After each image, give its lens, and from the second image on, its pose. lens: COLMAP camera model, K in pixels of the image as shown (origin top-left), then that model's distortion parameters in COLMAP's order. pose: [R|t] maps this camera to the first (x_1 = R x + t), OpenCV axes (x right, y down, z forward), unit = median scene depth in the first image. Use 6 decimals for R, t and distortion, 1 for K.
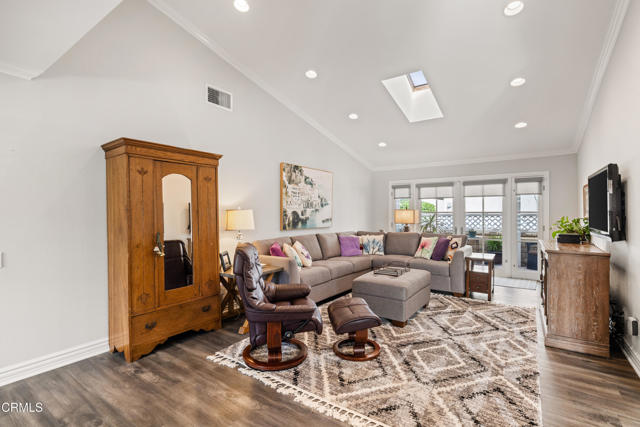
lens RADIAL K [[300.9, 0, 321.7], [0, 300.9, 208.6], [0, 0, 1]] dist [-0.009453, 0.000685]
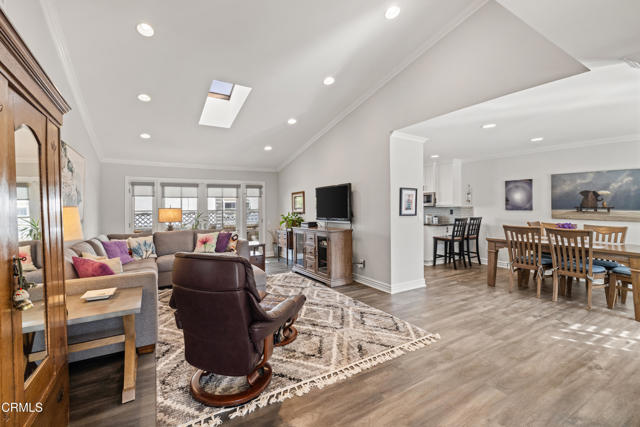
lens RADIAL K [[270.9, 0, 307.5], [0, 270.9, 206.7], [0, 0, 1]] dist [-0.001830, 0.000048]
pose [[0.435618, 0.004351, 0.900121, -0.695879], [0.002750, 0.999977, -0.006165, 0.012523], [-0.900127, 0.005161, 0.435596, 0.459141]]
